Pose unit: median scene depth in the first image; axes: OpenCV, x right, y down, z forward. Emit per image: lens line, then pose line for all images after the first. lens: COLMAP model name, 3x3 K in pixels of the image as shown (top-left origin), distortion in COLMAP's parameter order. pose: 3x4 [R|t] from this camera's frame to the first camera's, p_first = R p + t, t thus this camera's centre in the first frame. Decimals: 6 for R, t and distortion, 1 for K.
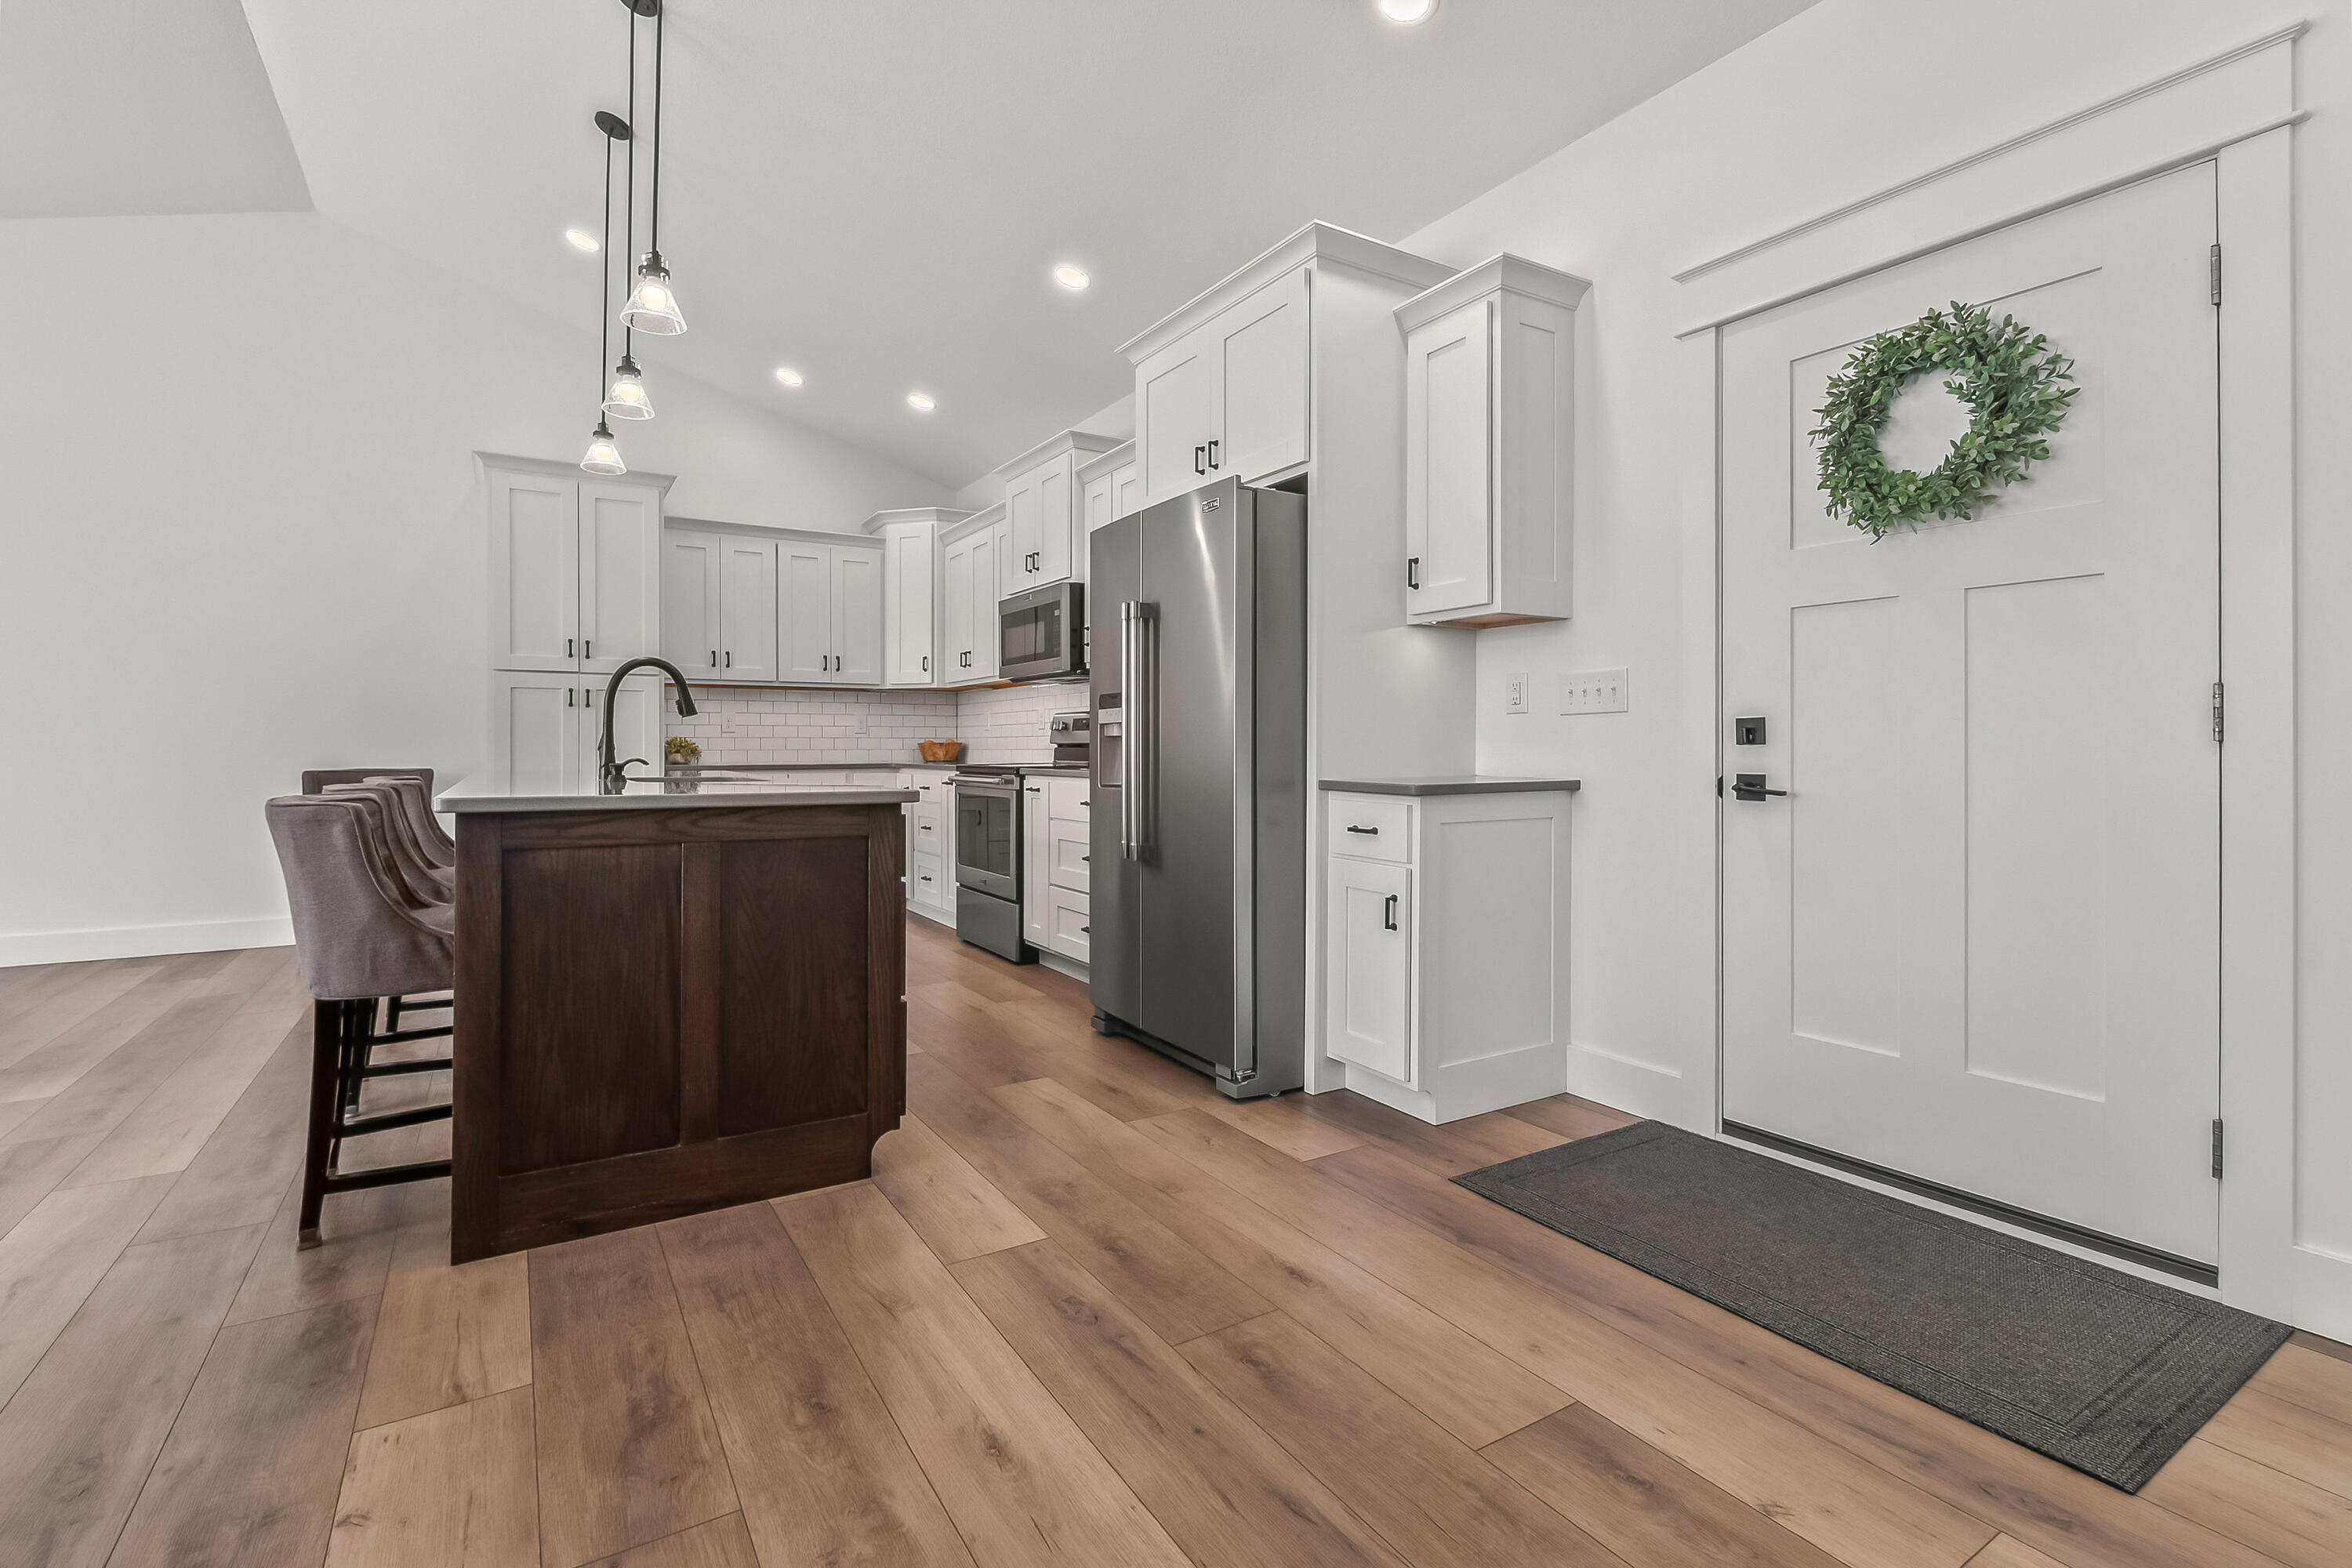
lens RADIAL K [[1062.5, 0, 1130.4], [0, 1062.5, 734.7], [0, 0, 1]] dist [-0.001488, 0.000118]
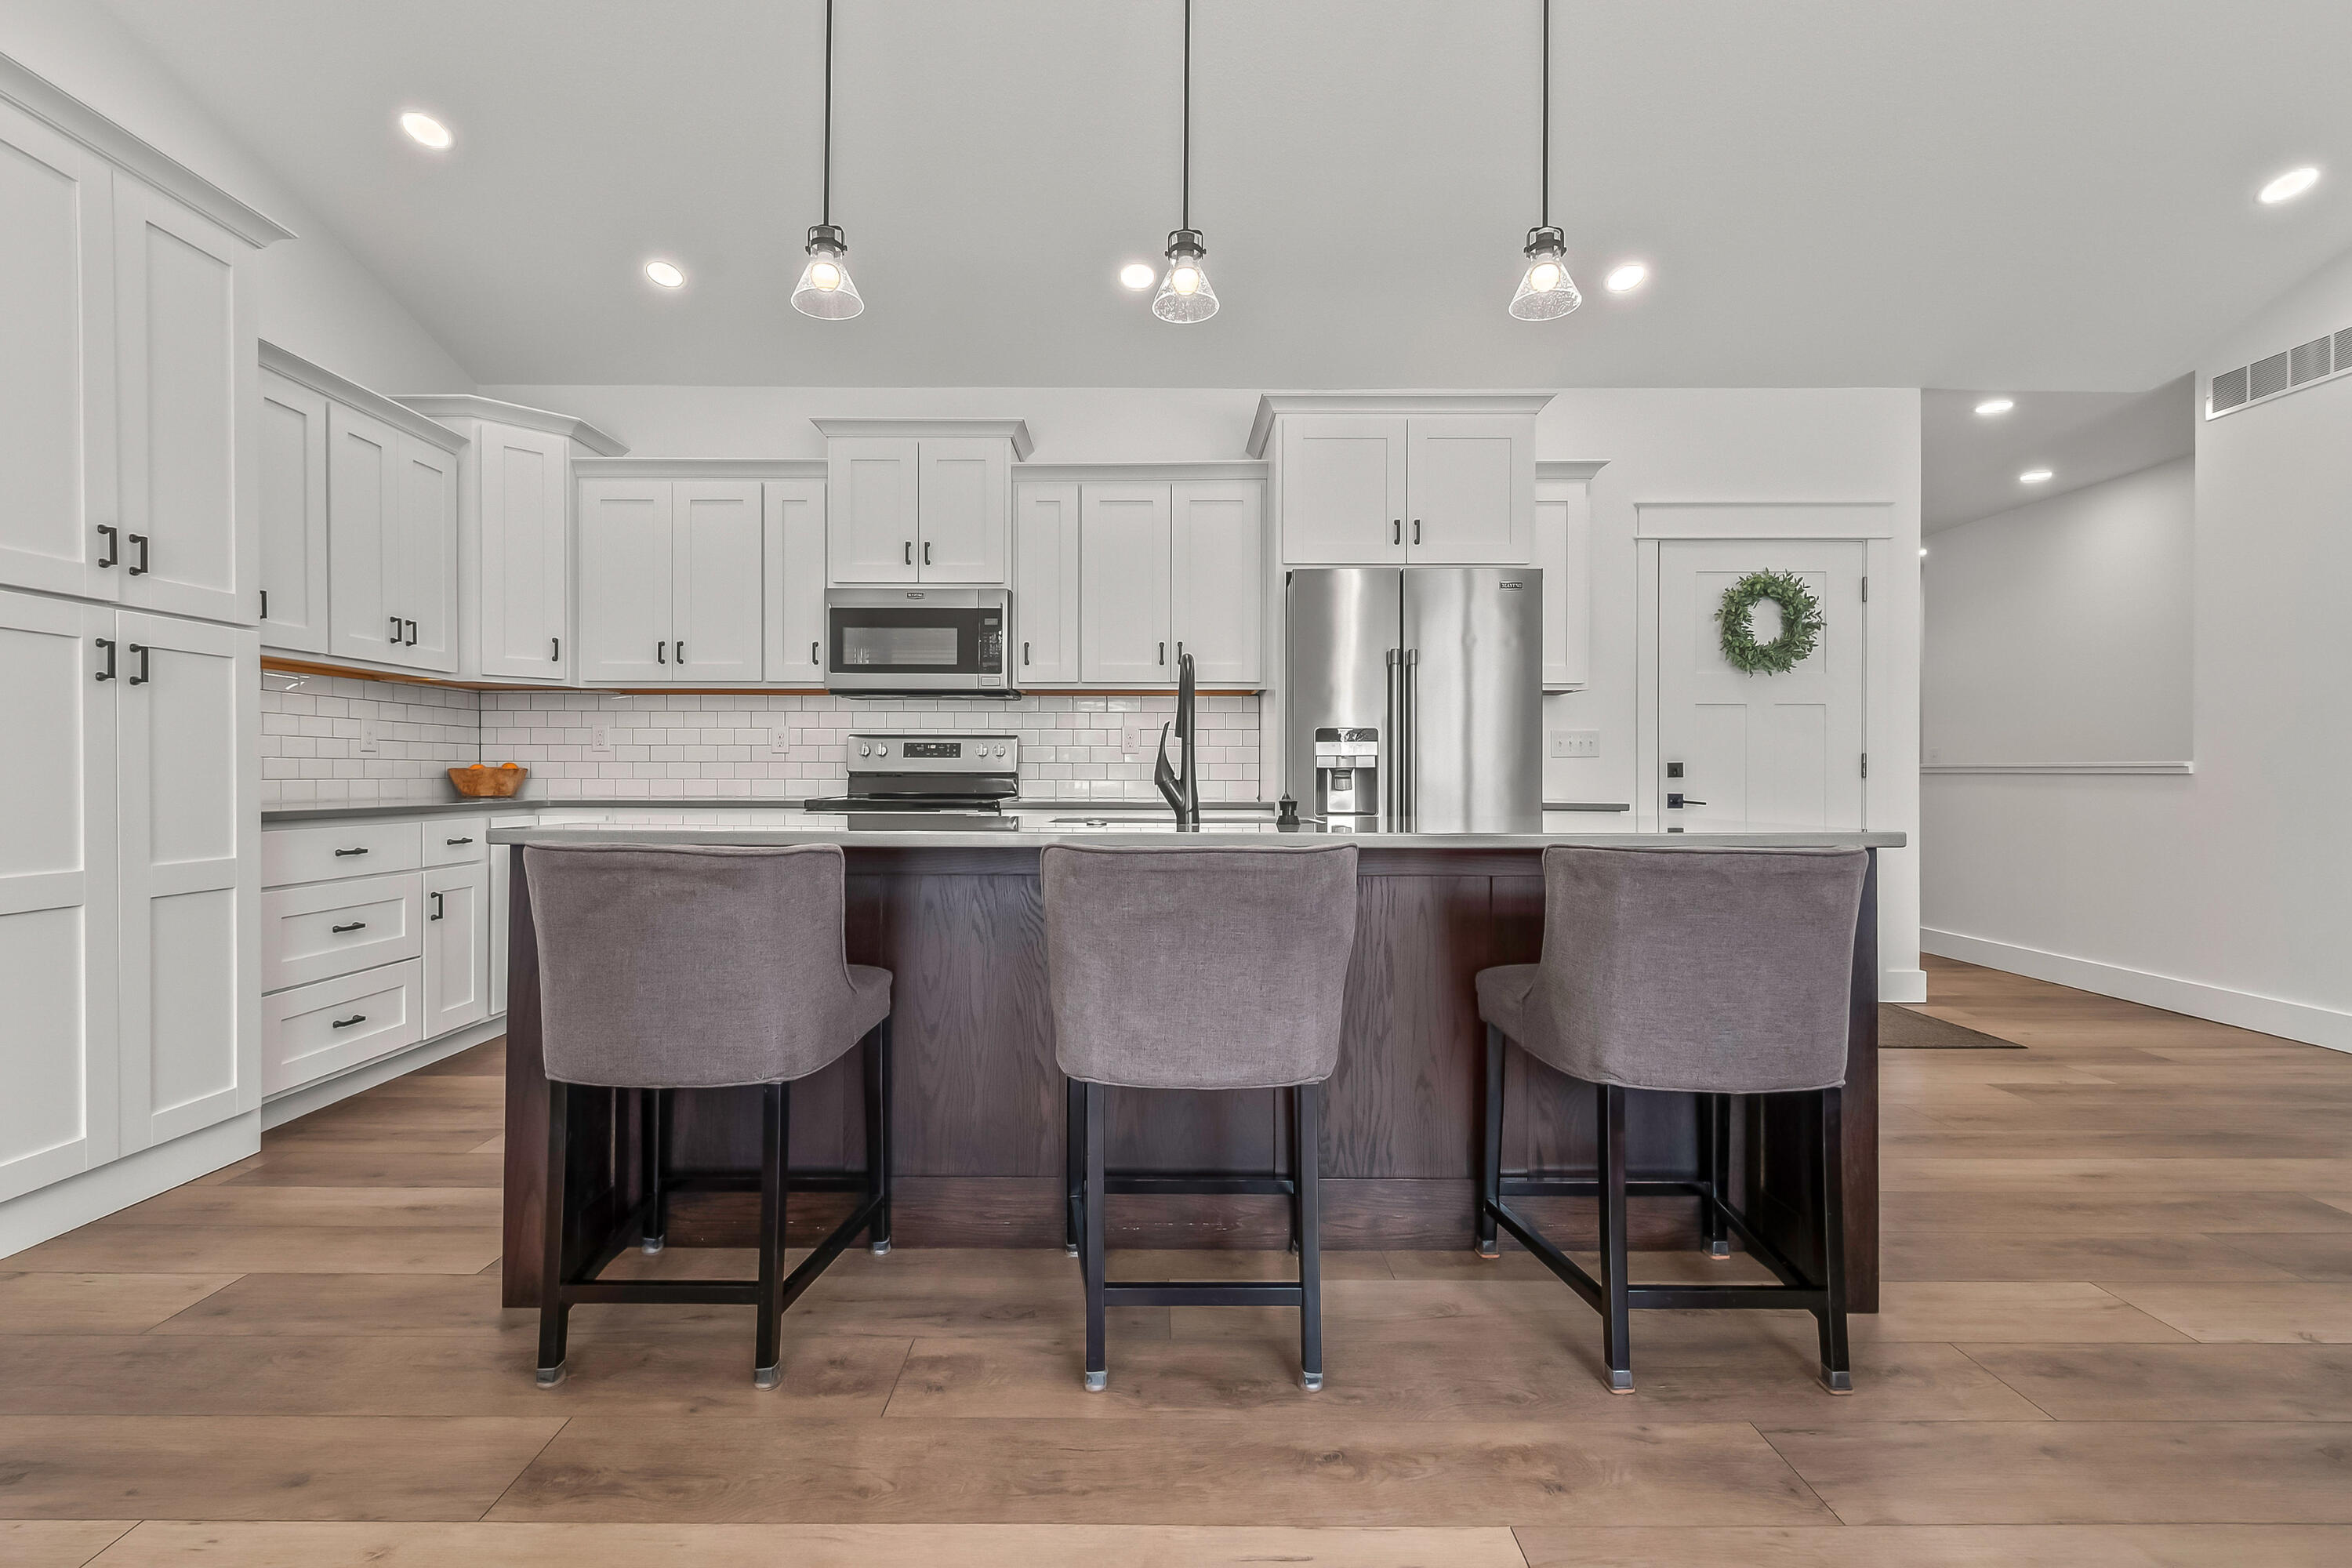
lens RADIAL K [[1046.7, 0, 1138.2], [0, 1046.7, 785.1], [0, 0, 1]] dist [0.000914, -0.000373]
pose [[0.506873, -0.006048, 0.861999, -0.693076], [-0.013351, 0.999800, 0.014866, 0.004059], [-0.861917, -0.019044, 0.506691, 0.427711]]
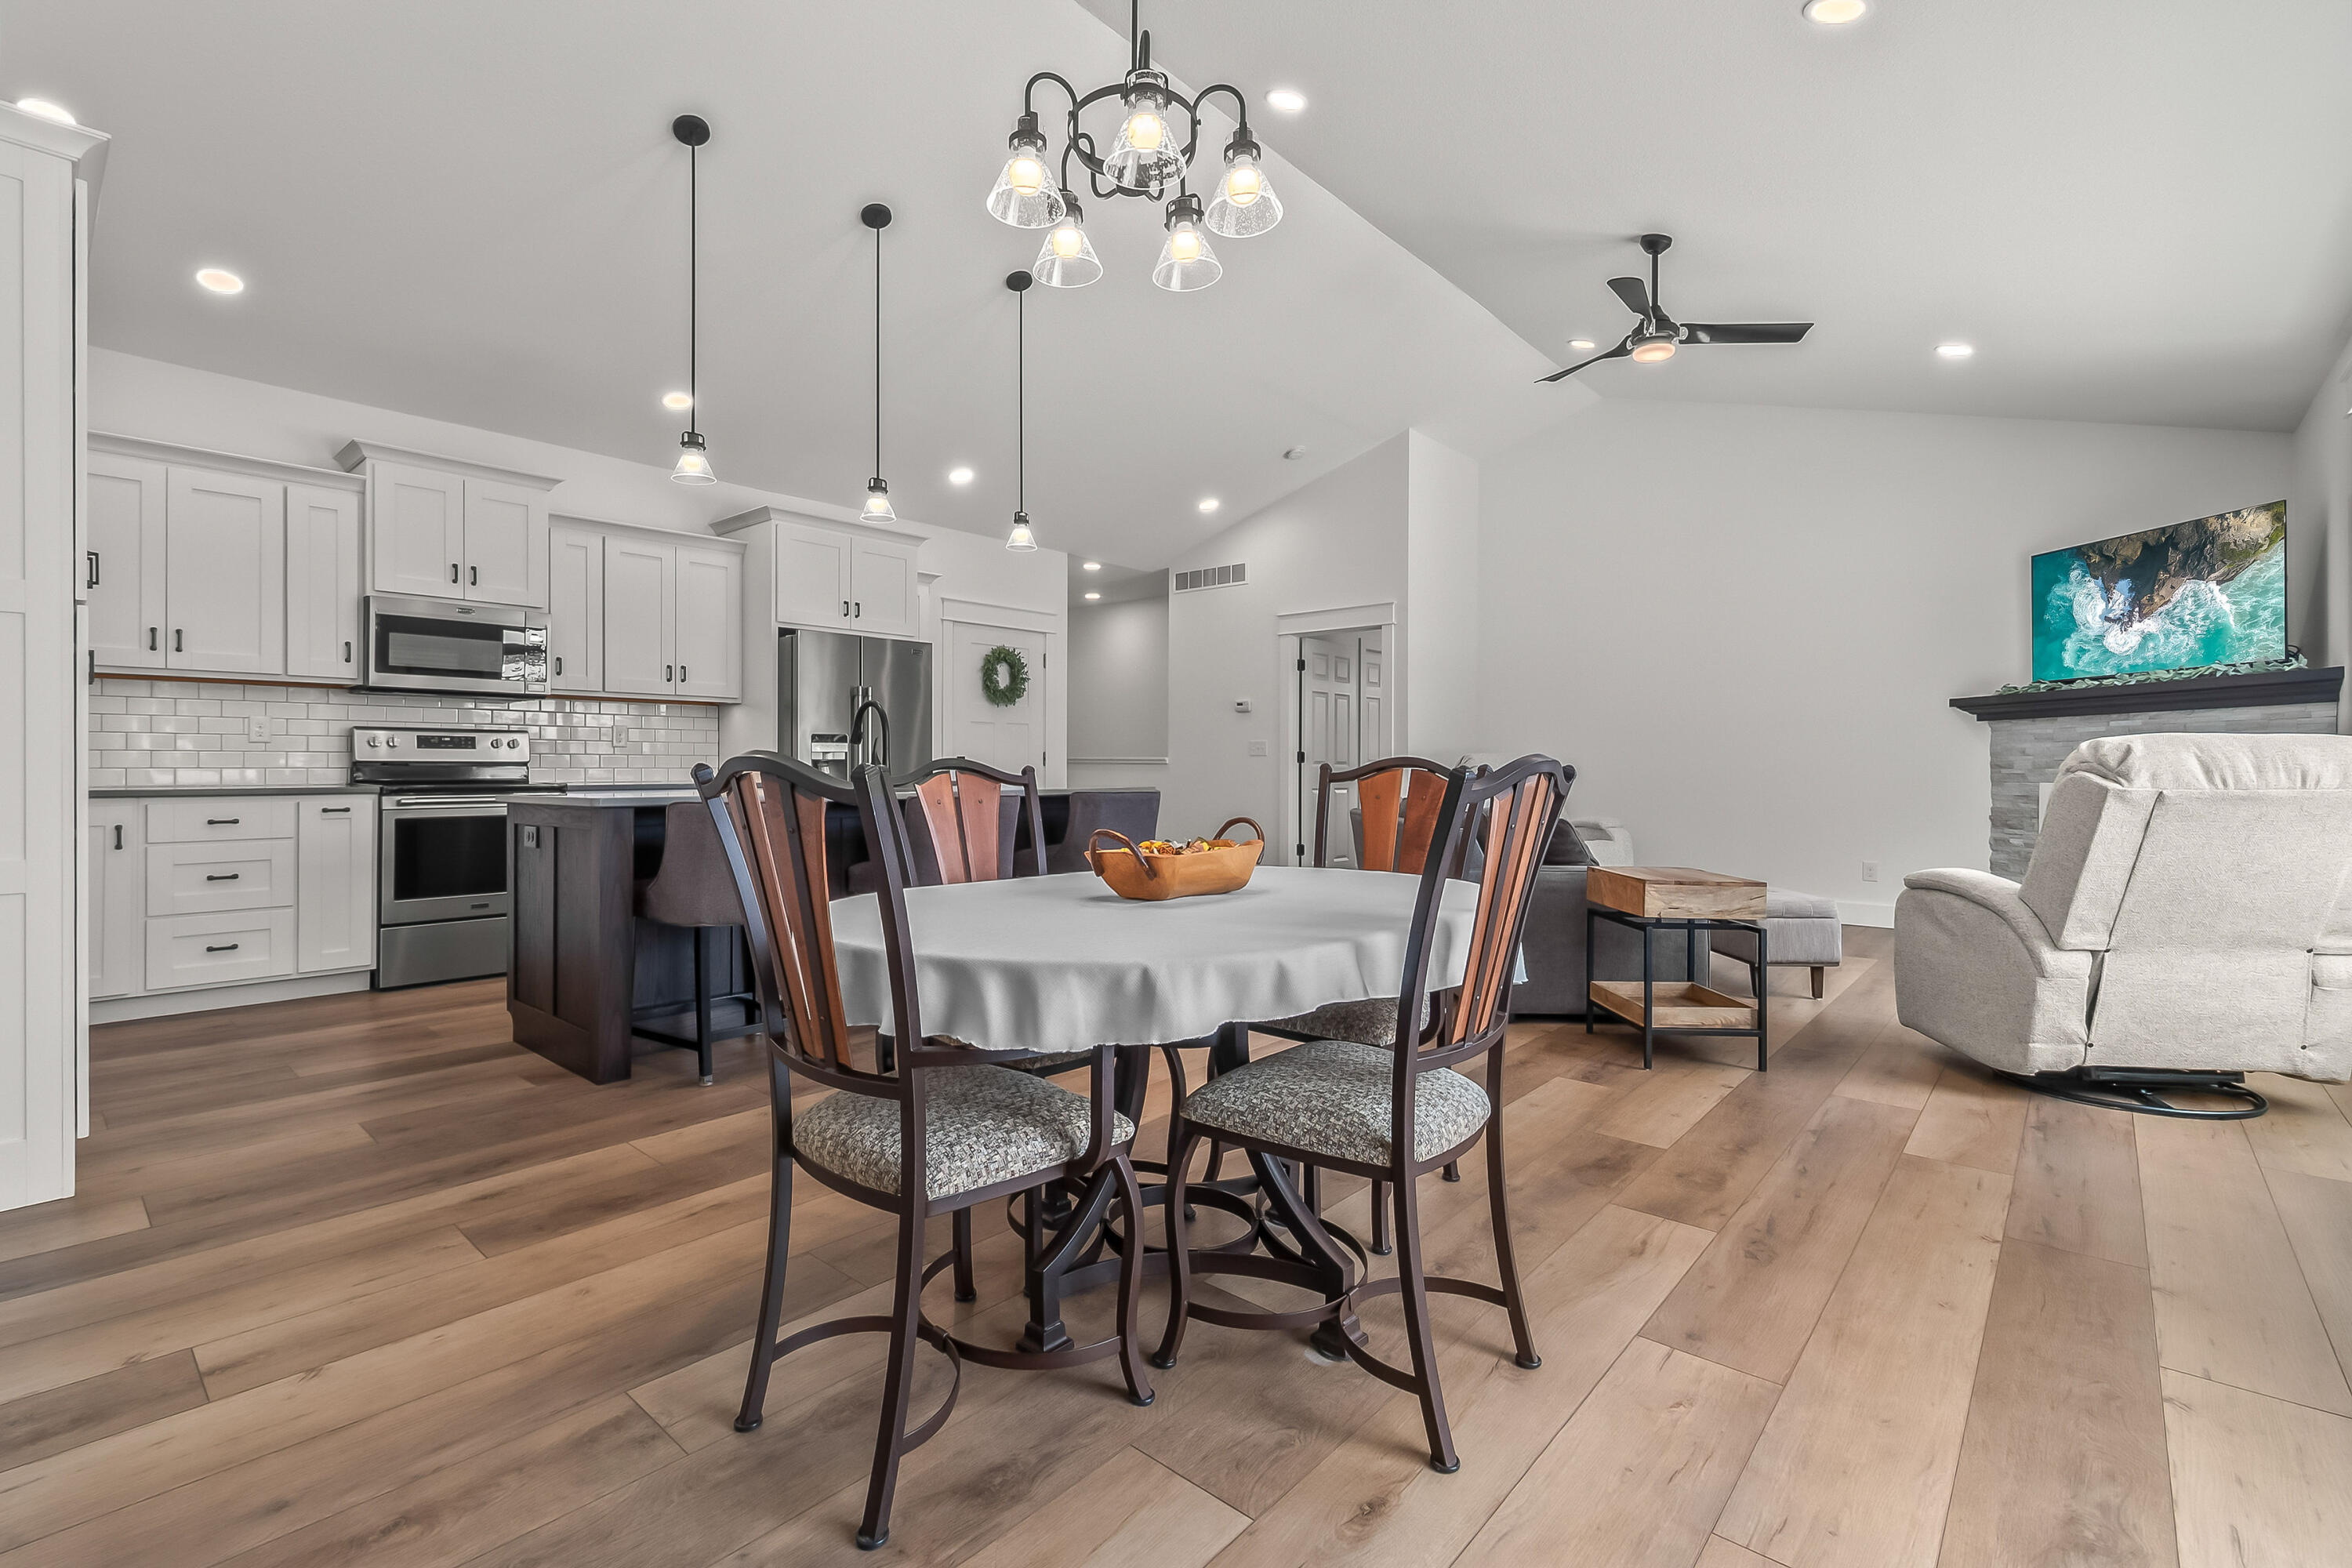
lens RADIAL K [[1052.1, 0, 1132.1], [0, 1052.1, 766.6], [0, 0, 1]] dist [0.009212, -0.001051]
pose [[-0.297260, -0.000784, 0.954796, -1.165217], [-0.013981, 0.999896, -0.003532, 0.007683], [-0.954694, -0.014399, -0.297240, 0.689547]]
